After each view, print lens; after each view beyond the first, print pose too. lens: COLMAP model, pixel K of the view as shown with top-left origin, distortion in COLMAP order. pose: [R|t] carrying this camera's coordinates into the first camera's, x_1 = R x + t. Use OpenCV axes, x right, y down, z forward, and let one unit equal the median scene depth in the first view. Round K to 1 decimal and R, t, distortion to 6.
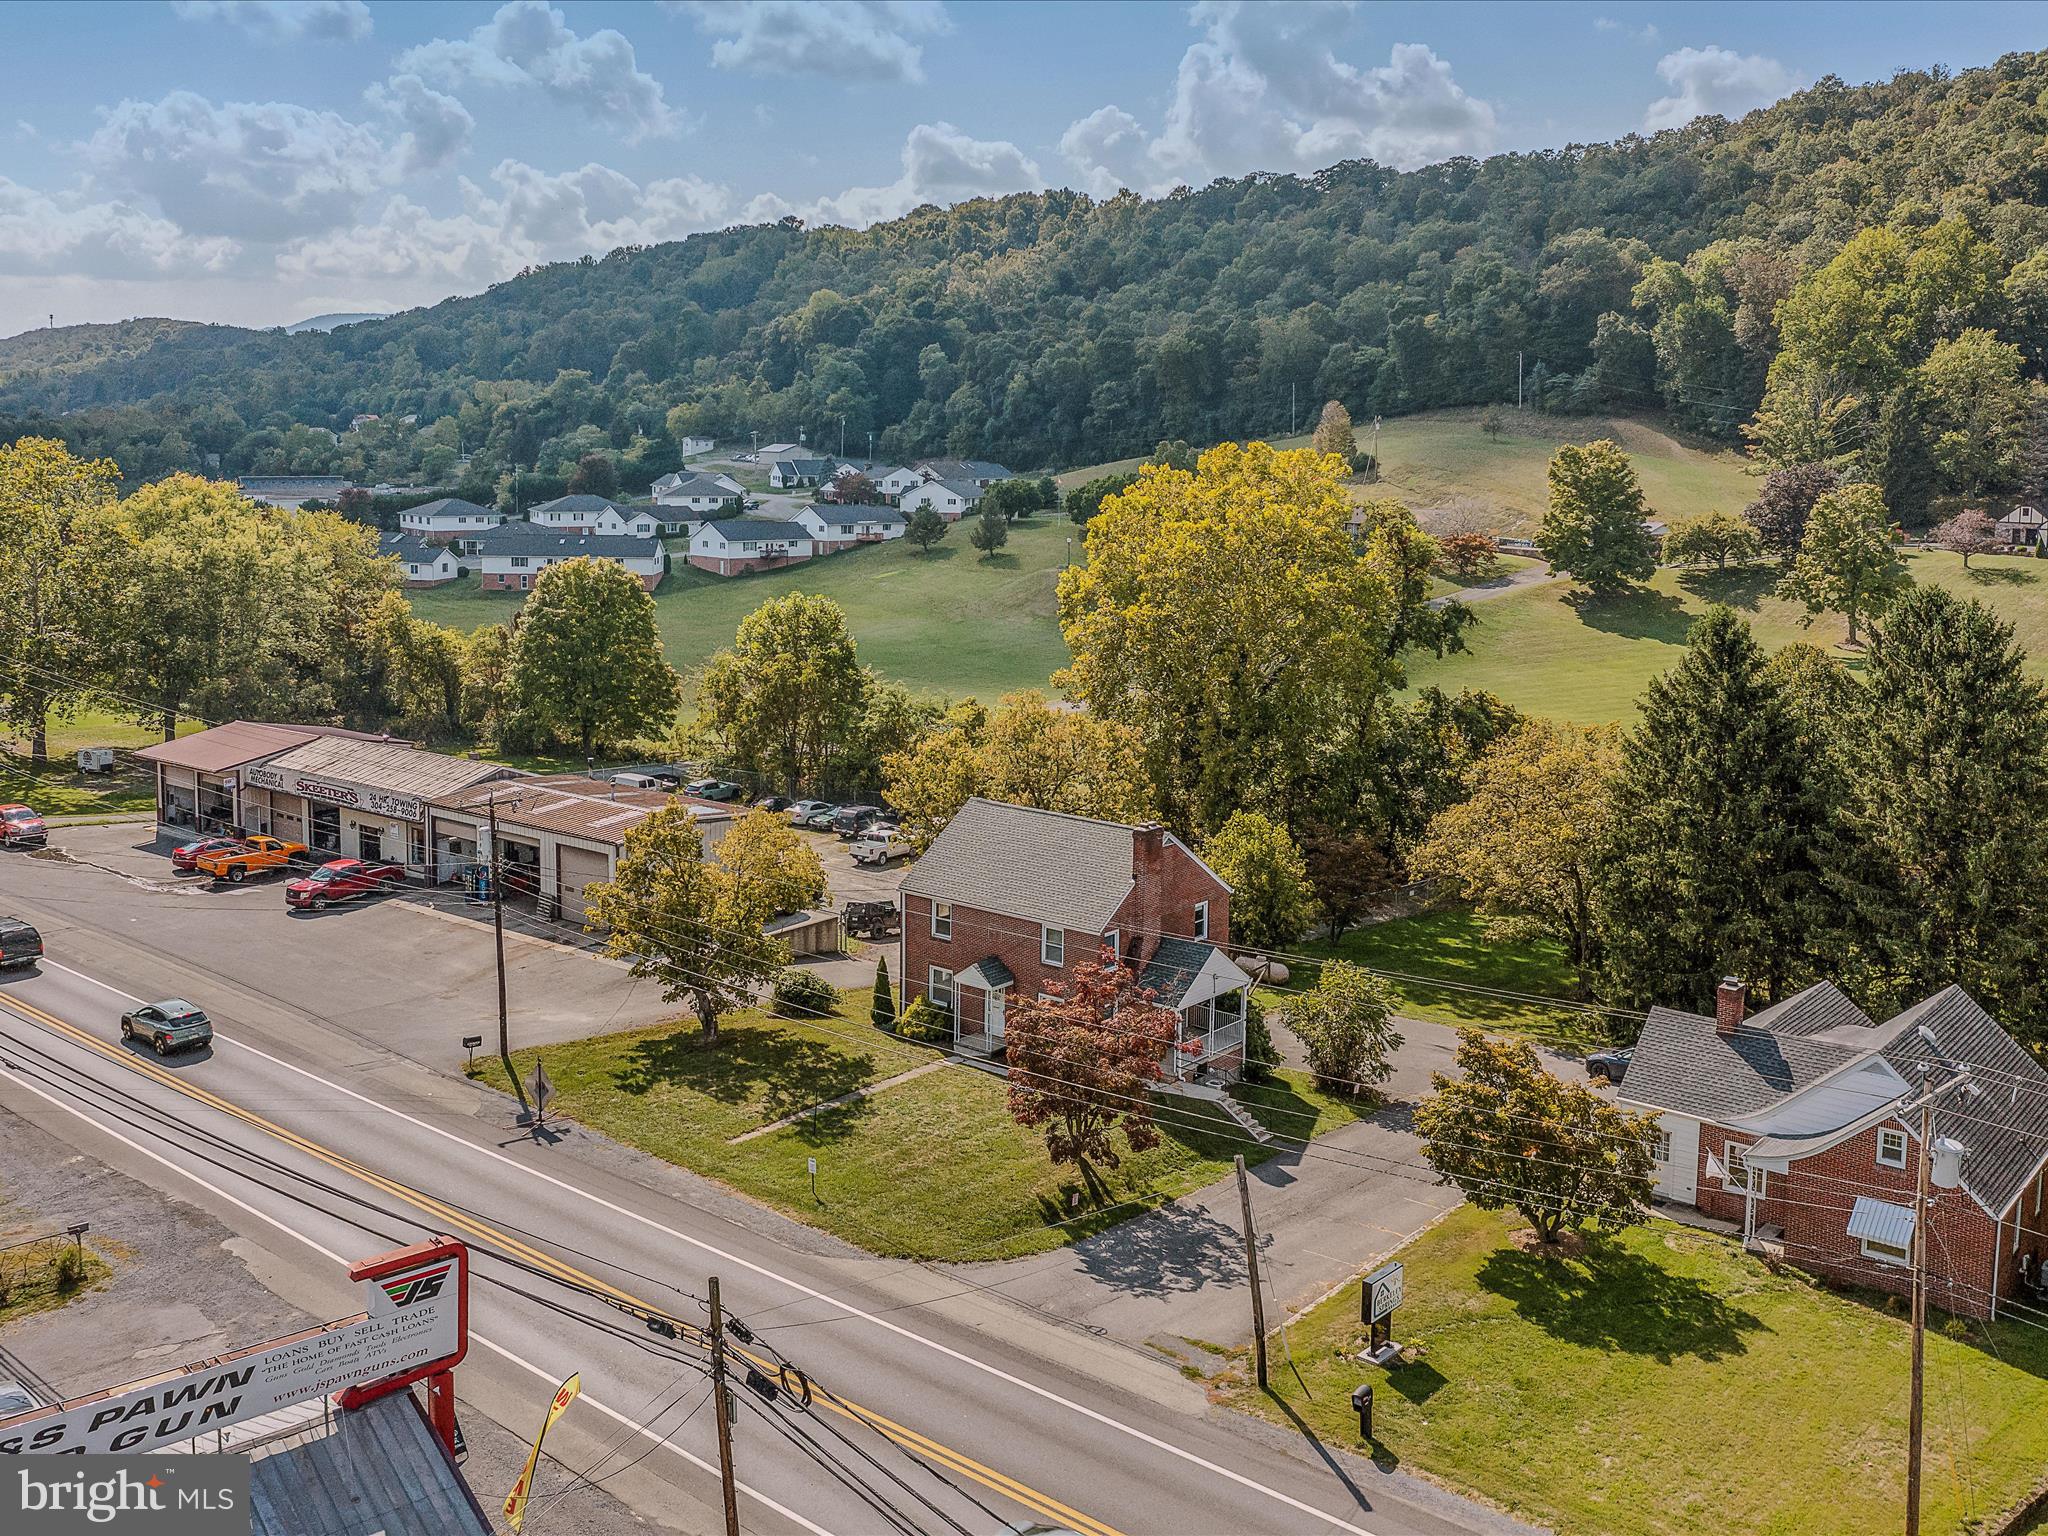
lens RADIAL K [[1877.3, 0, 1010.4], [0, 1877.3, 607.4], [0, 0, 1]] dist [-0.010170, -0.018513]
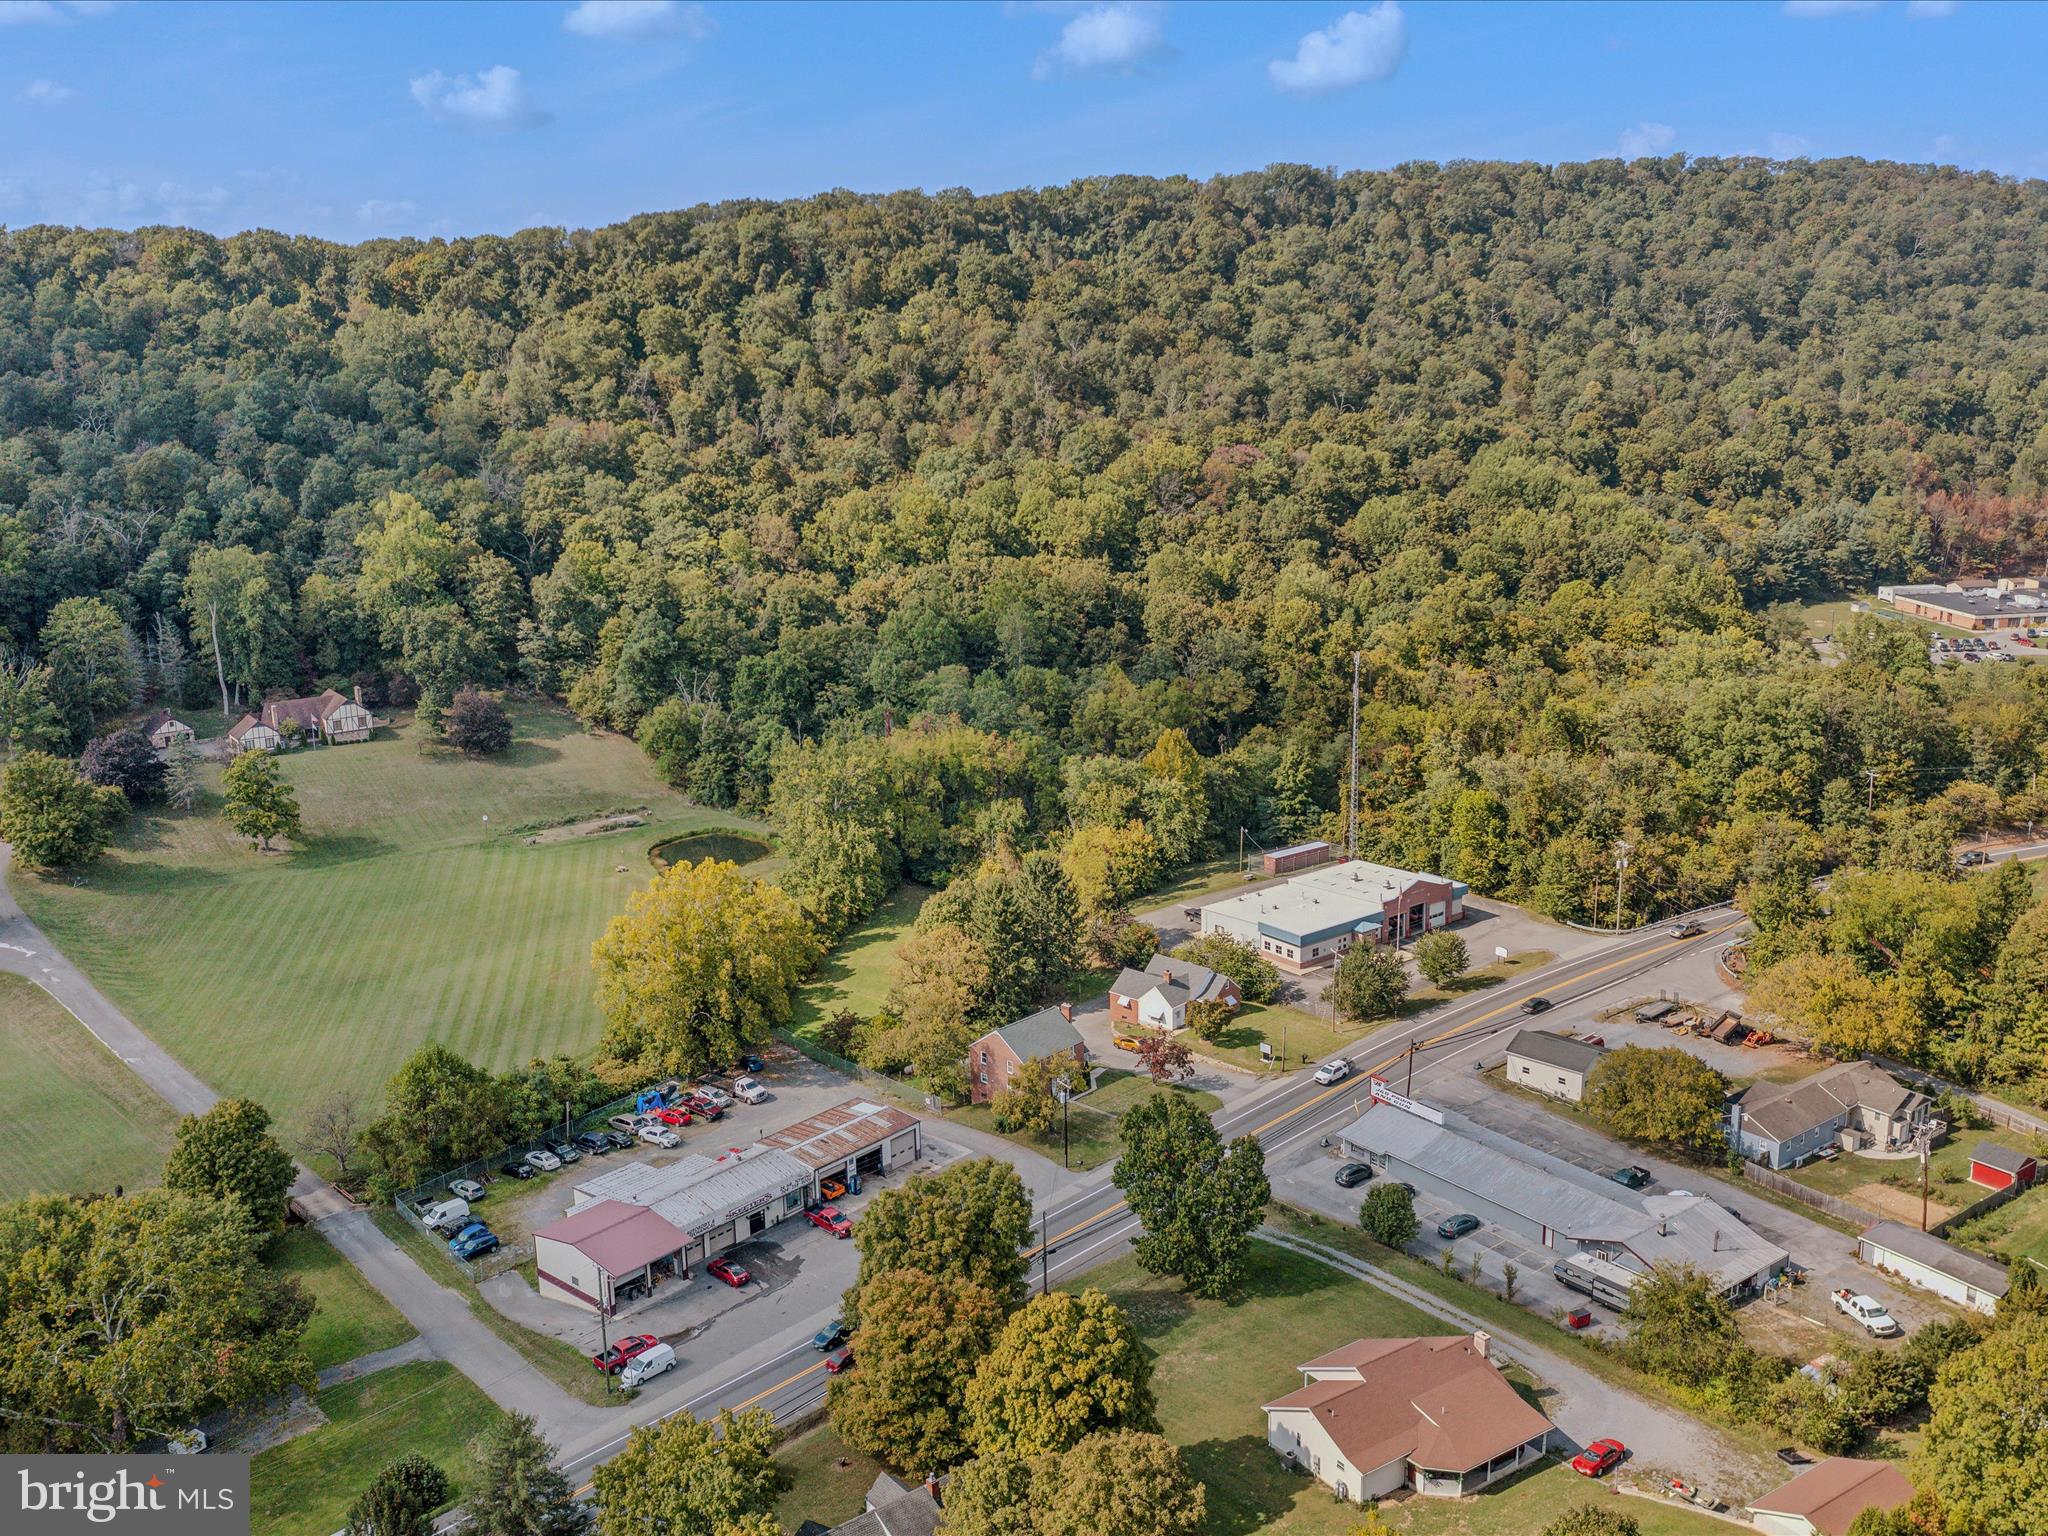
lens RADIAL K [[1848.4, 0, 1014.6], [0, 1848.4, 758.2], [0, 0, 1]] dist [-0.016425, 0.001573]
pose [[0.065033, -0.246672, 0.966914, -1.988060], [0.112587, 0.964592, 0.238507, -0.724541], [-0.991511, 0.093351, 0.090503, 0.549467]]
